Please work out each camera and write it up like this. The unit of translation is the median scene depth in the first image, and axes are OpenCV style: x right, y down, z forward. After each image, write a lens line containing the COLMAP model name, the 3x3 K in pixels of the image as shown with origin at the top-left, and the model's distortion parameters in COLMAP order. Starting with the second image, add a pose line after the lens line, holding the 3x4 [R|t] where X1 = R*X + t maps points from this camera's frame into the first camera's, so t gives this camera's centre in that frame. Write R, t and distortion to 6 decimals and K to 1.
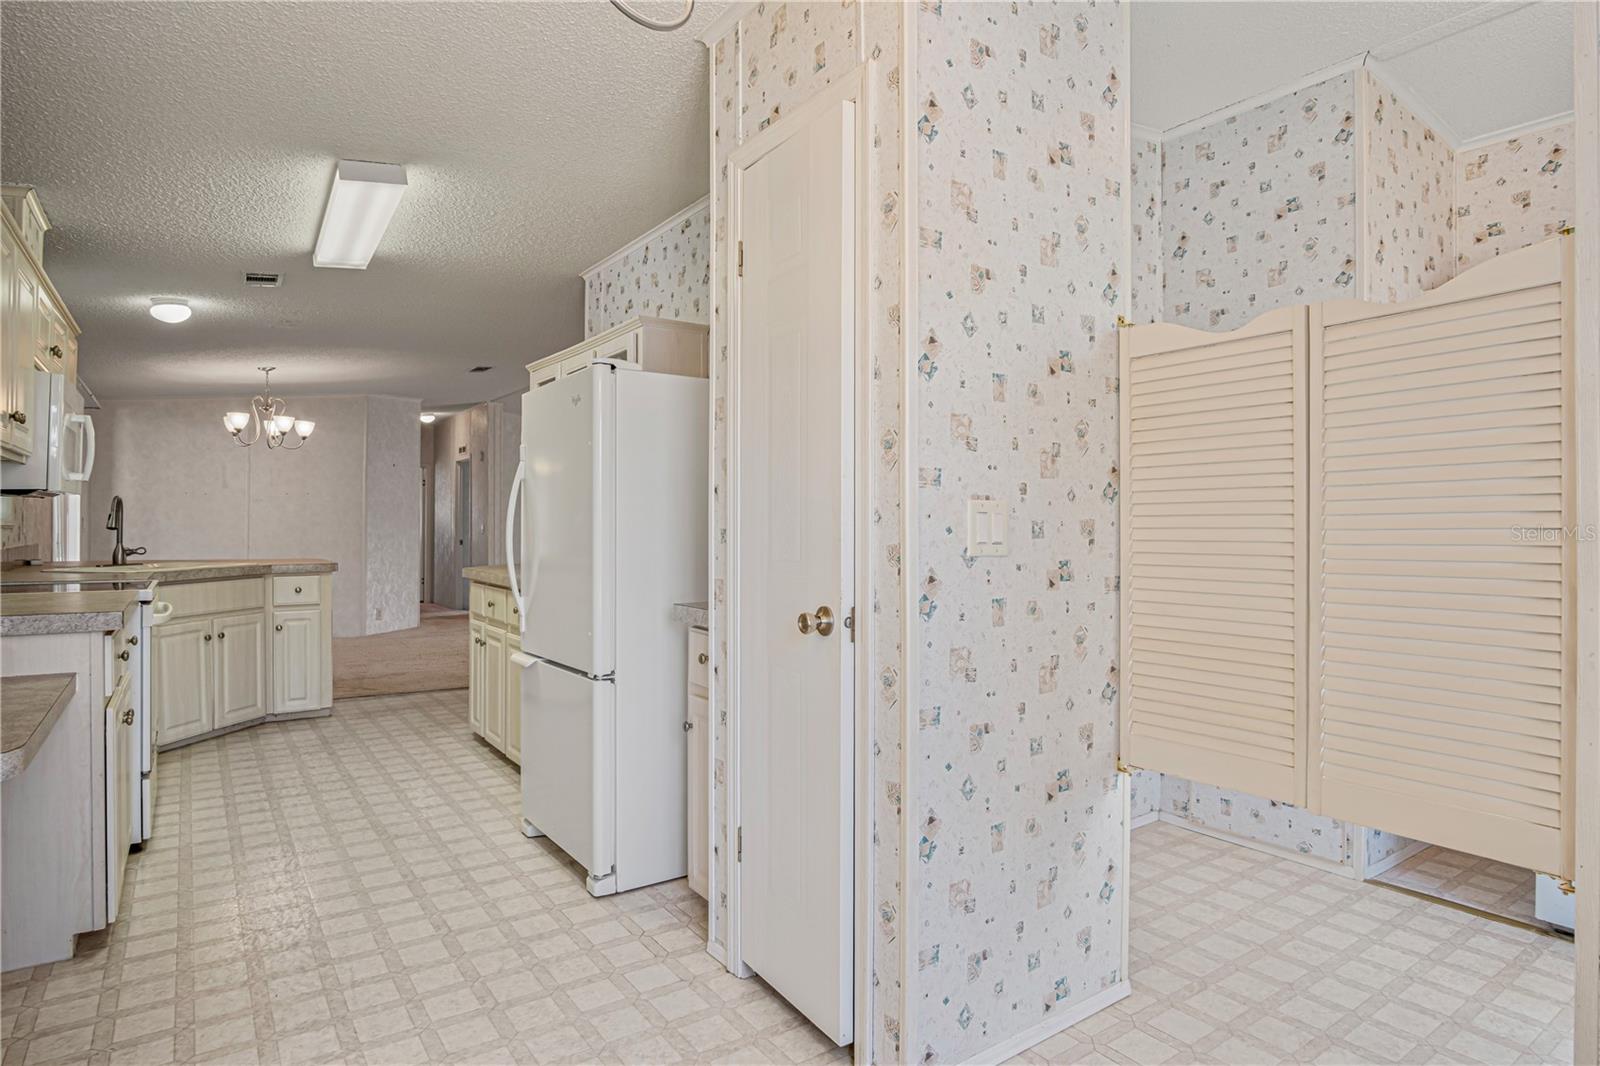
lens RADIAL K [[880.3, 0, 808.0], [0, 880.3, 528.3], [0, 0, 1]] dist [-0.033374, 0.013167]
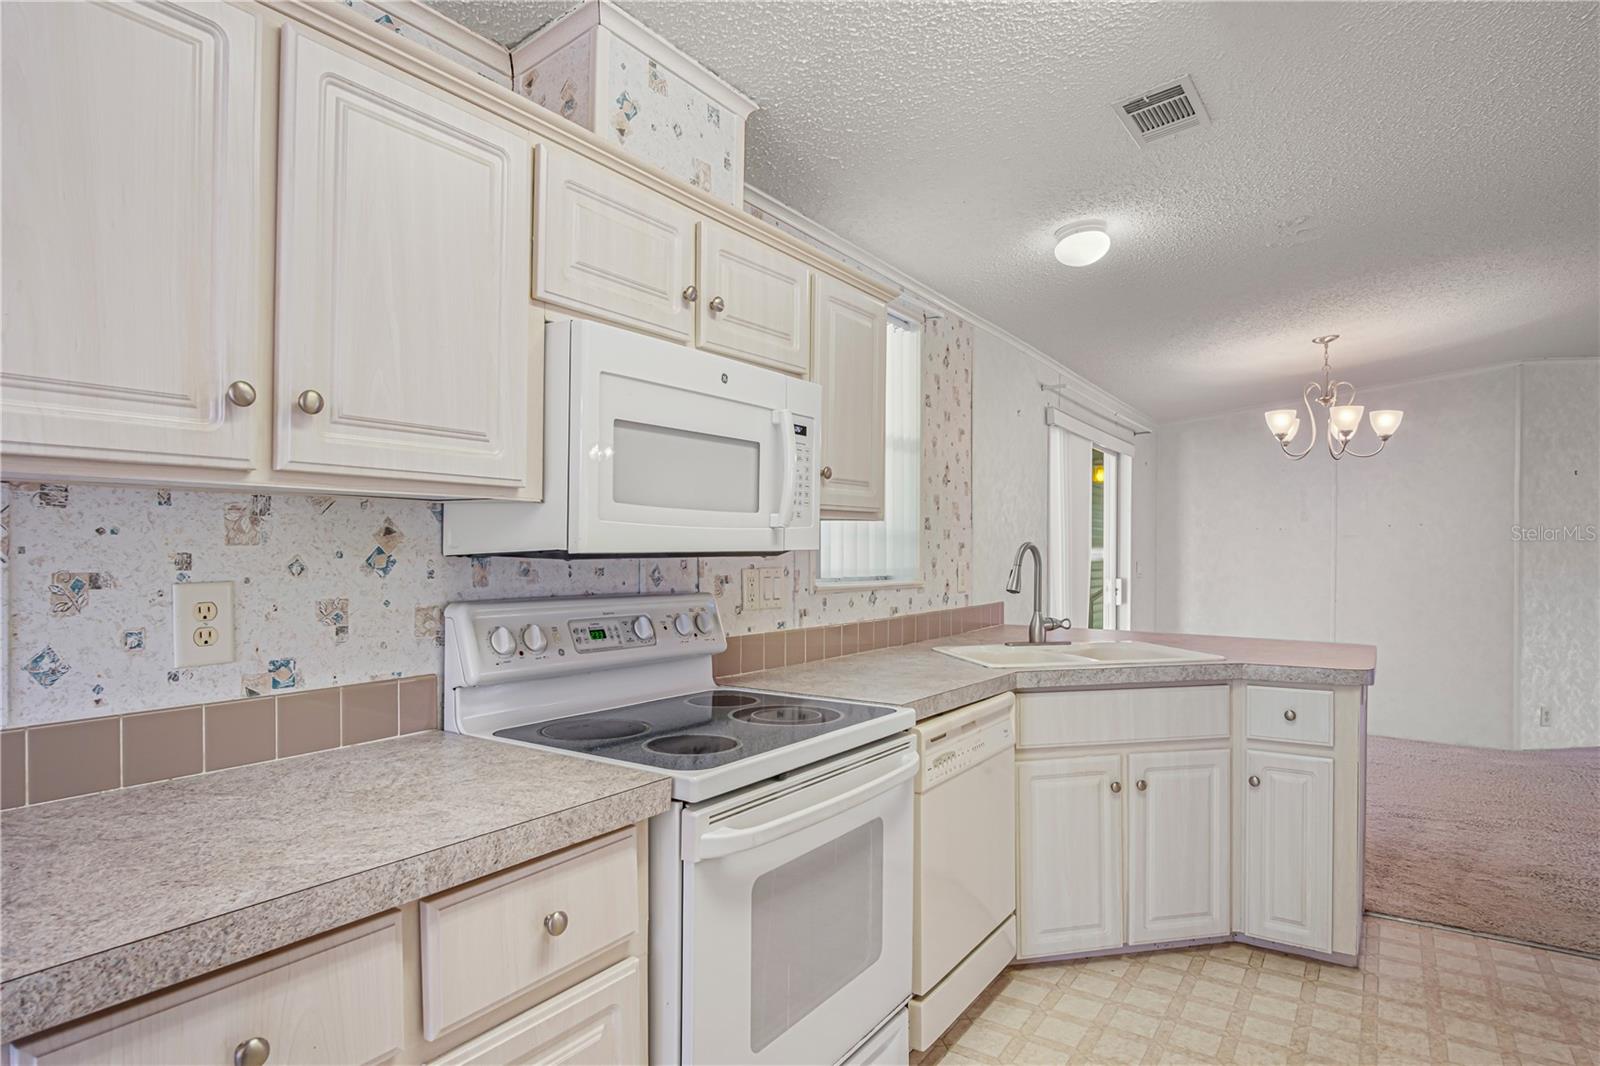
lens RADIAL K [[880.3, 0, 806.7], [0, 880.3, 558.2], [0, 0, 1]] dist [-0.033374, 0.013167]
pose [[0.359851, 0.002283, -0.933007, -0.209707], [-0.003312, 0.999994, 0.001170, -0.023856], [0.933004, 0.002669, 0.359856, 0.561353]]
